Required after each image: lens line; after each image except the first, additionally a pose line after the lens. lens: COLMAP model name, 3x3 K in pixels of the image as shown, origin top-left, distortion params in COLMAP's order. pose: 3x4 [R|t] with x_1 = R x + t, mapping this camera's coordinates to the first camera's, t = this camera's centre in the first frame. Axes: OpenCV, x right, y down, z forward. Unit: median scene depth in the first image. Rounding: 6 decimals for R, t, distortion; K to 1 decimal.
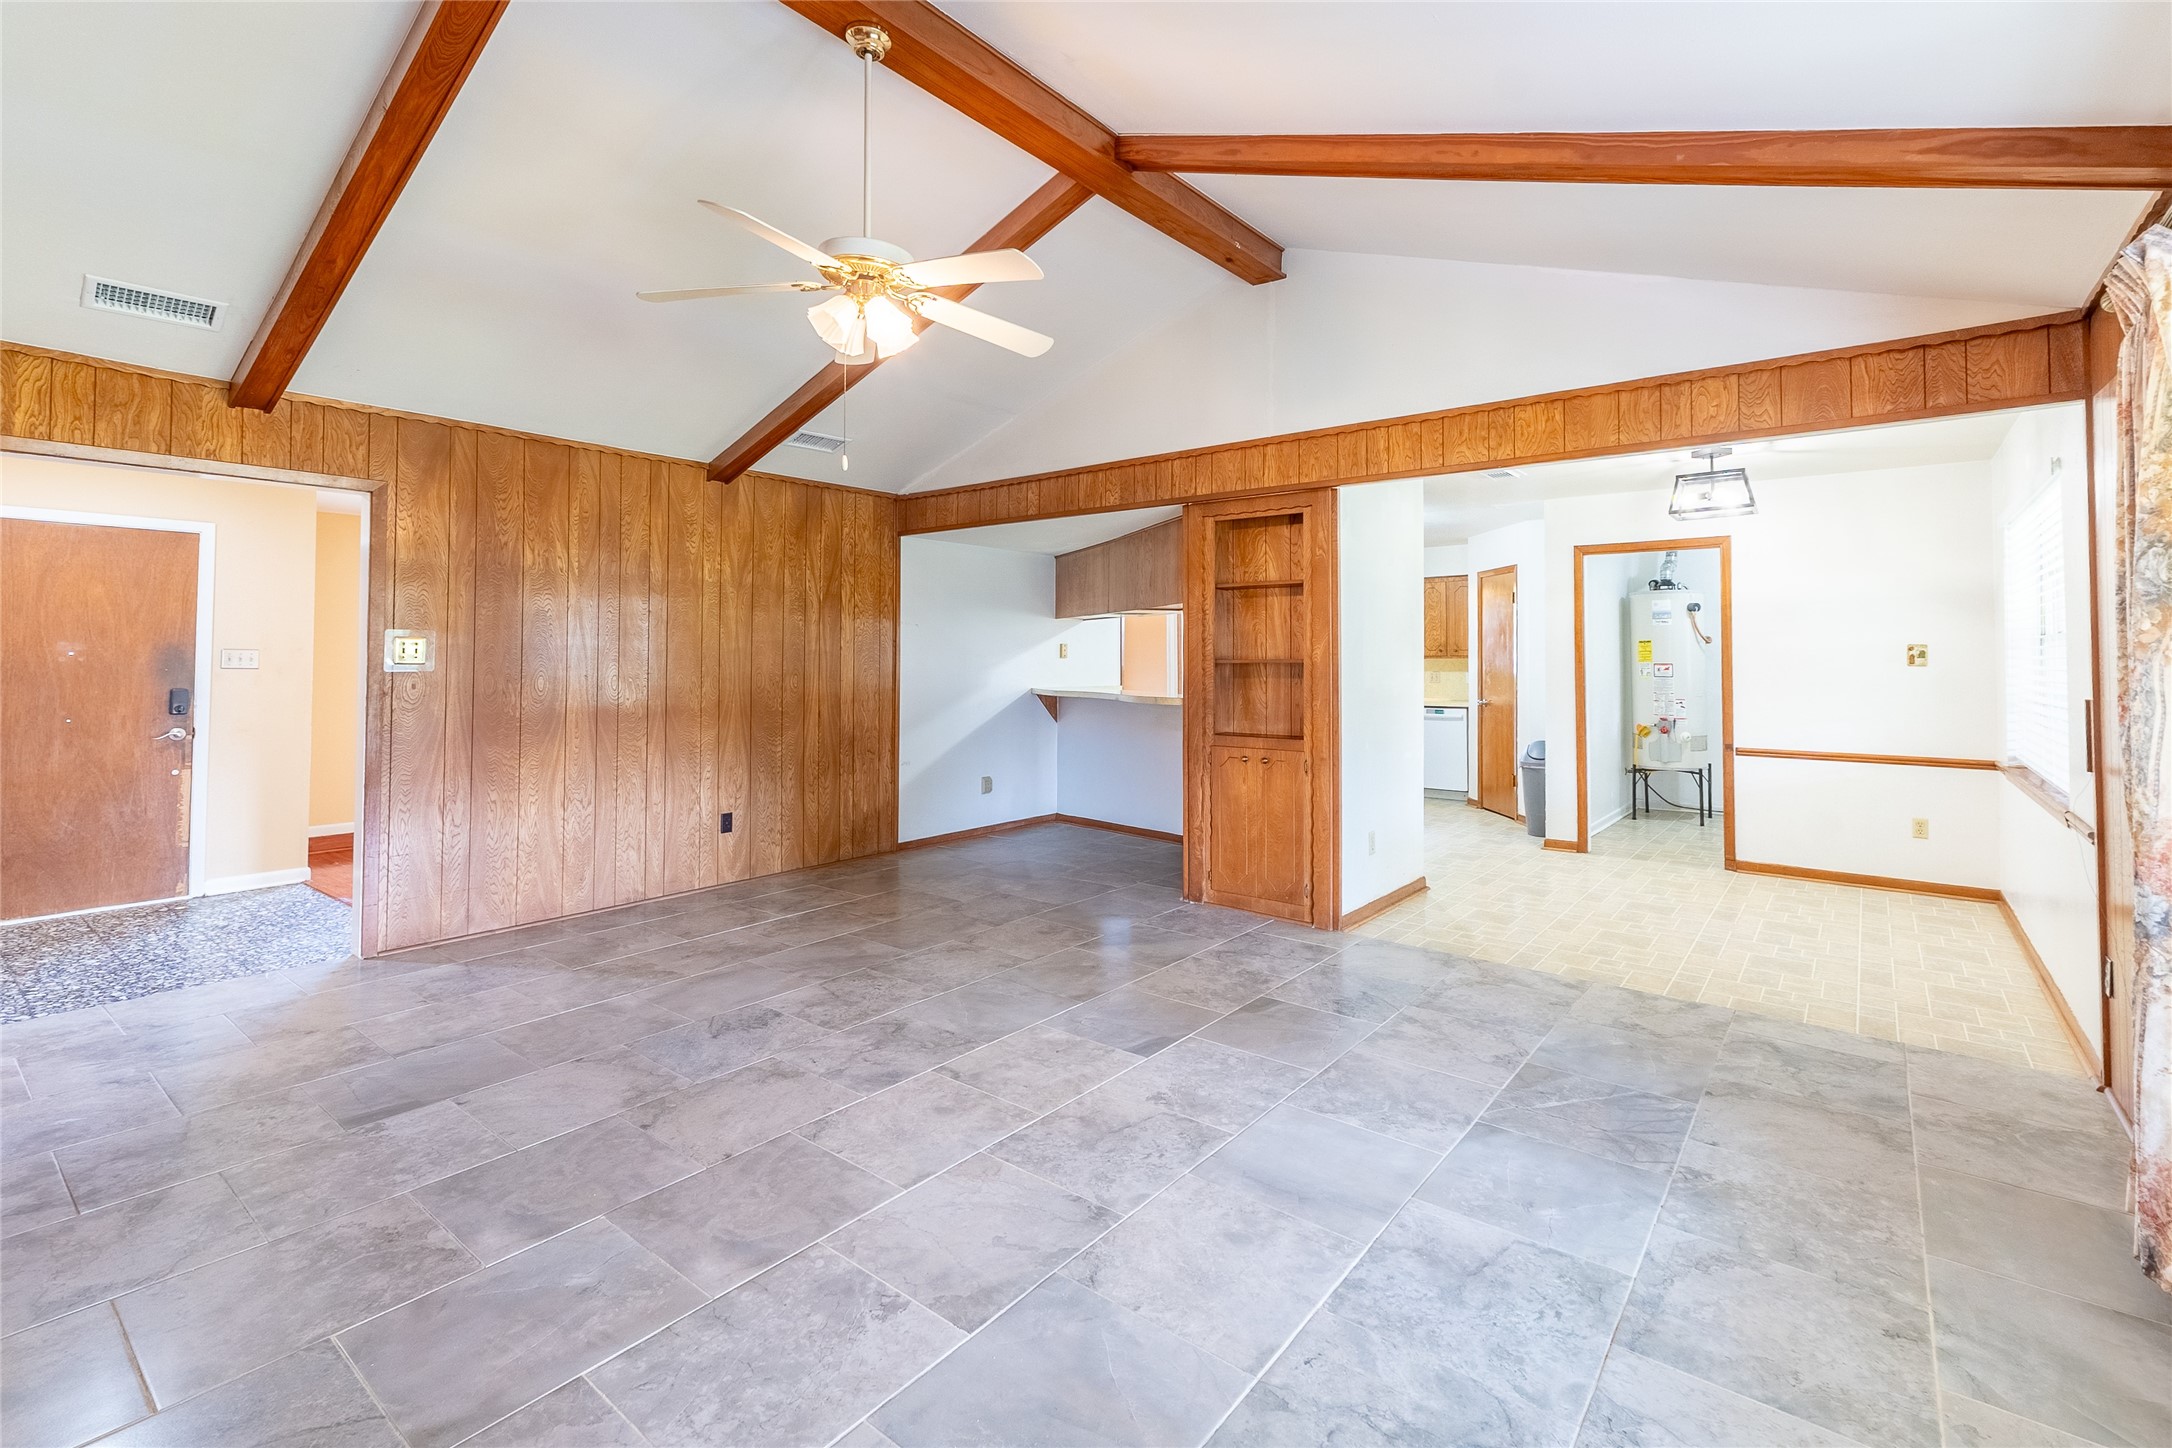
lens RADIAL K [[953.8, 0, 1129.7], [0, 953.8, 629.6], [0, 0, 1]] dist [0.001419, 0.001131]
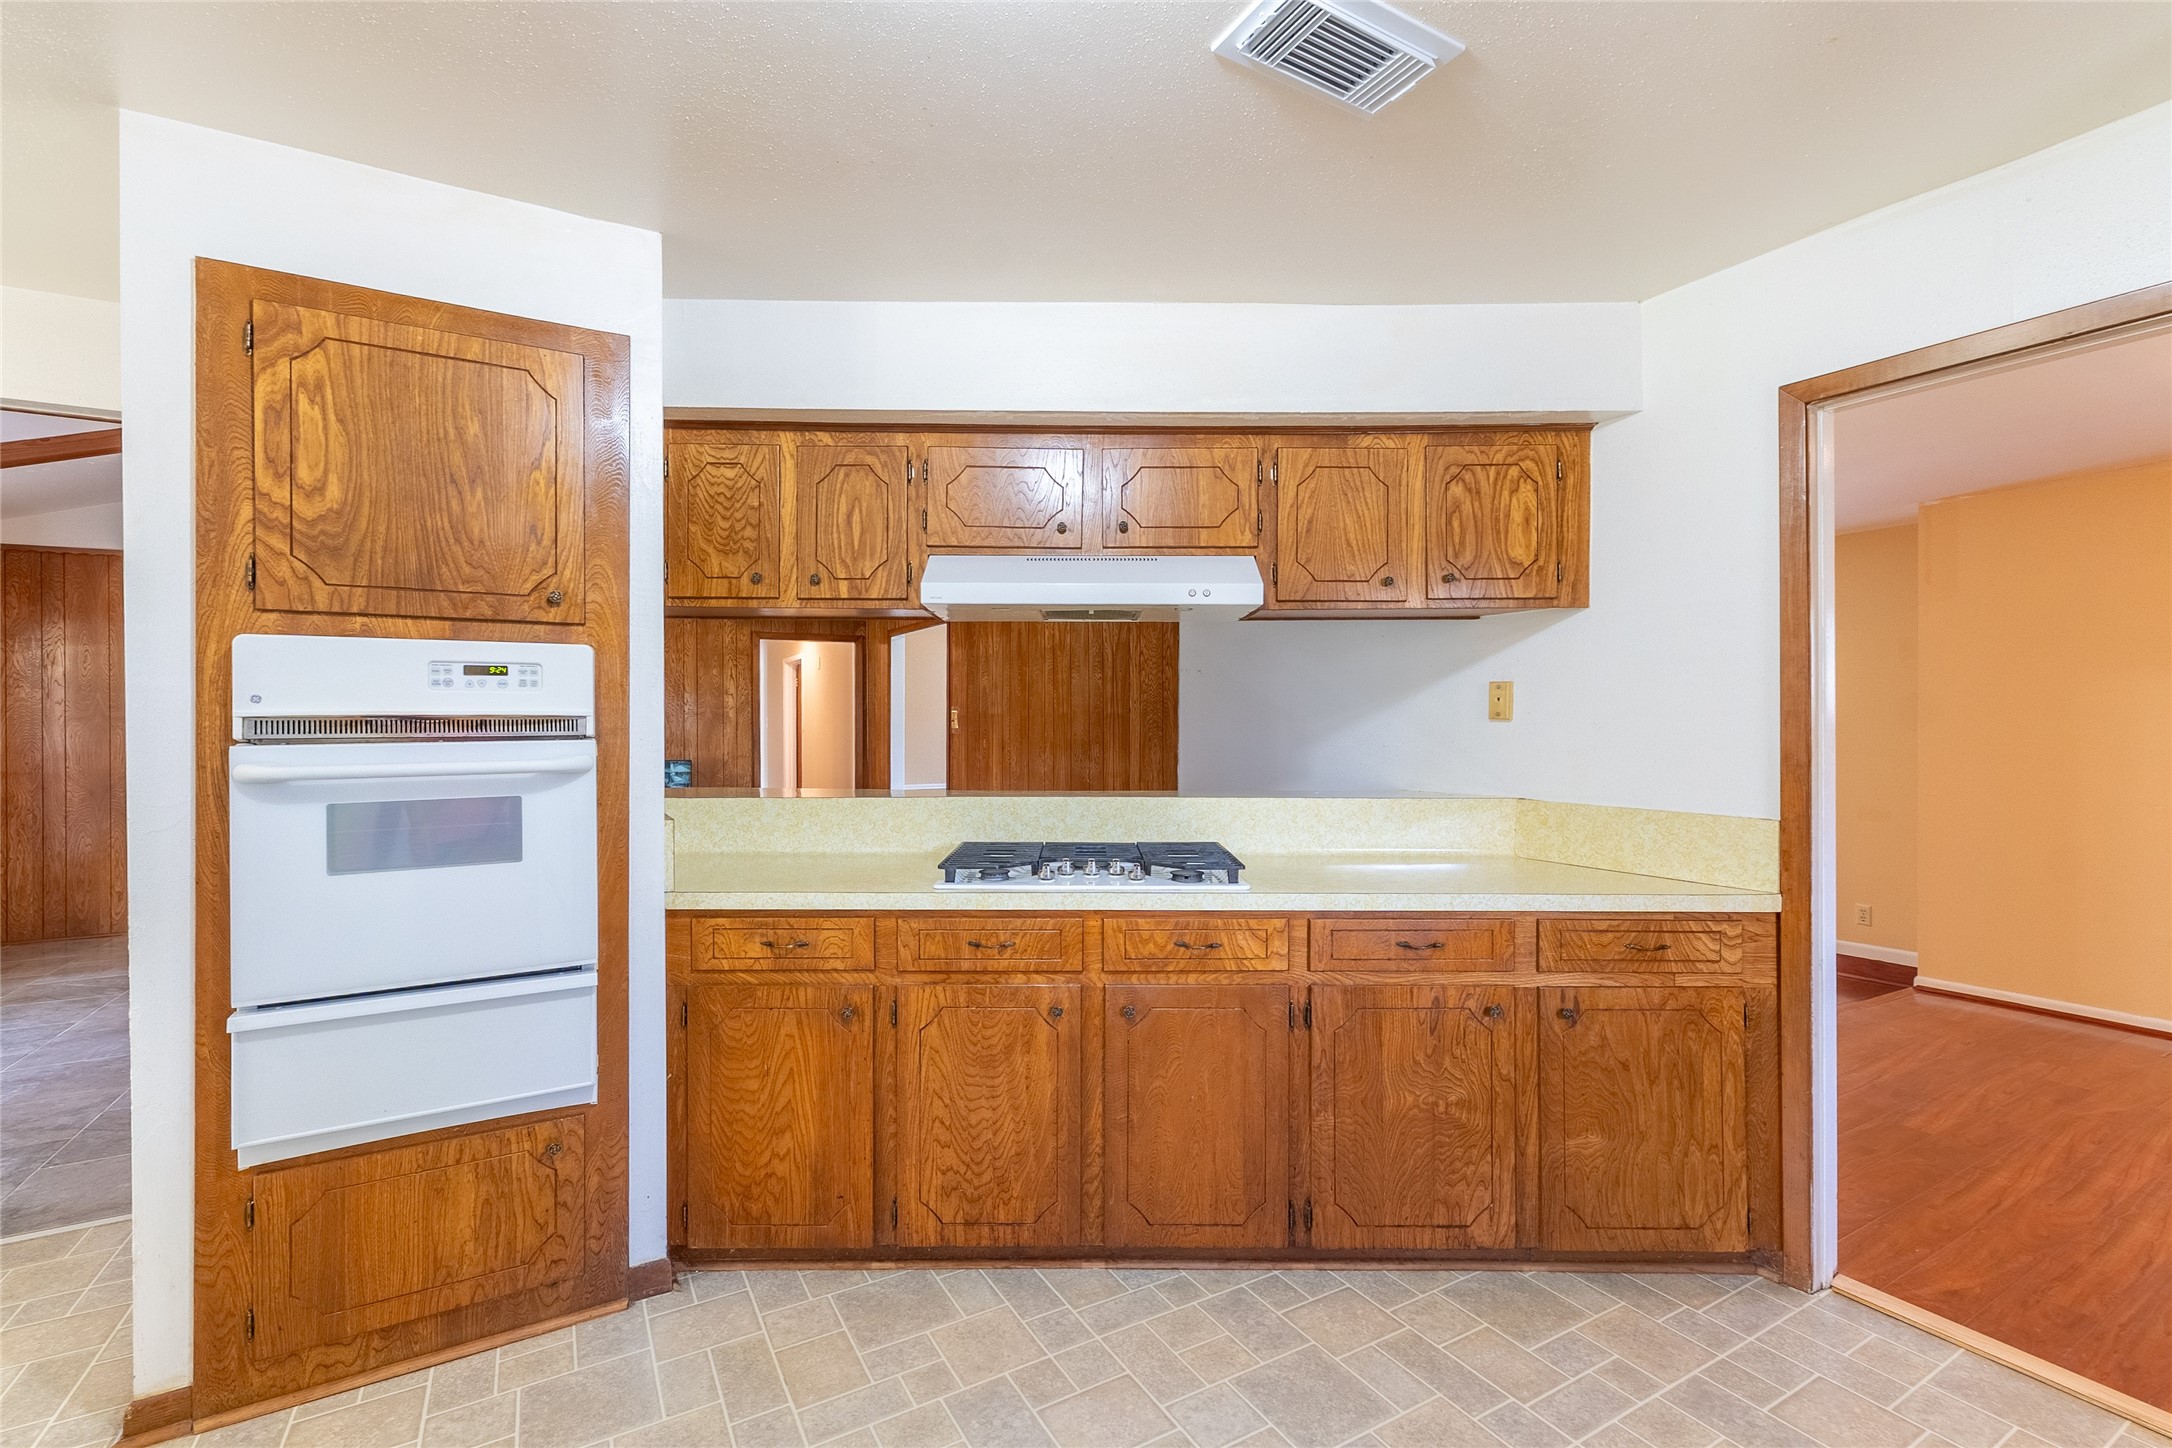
lens RADIAL K [[947.7, 0, 1086.0], [0, 947.7, 724.0], [0, 0, 1]] dist [0.002004, 0.000642]
pose [[-0.384743, -0.000328, -0.923024, 0.531126], [0.030673, 0.999443, -0.013140, 0.049619], [0.922514, -0.033368, -0.384518, 1.566434]]
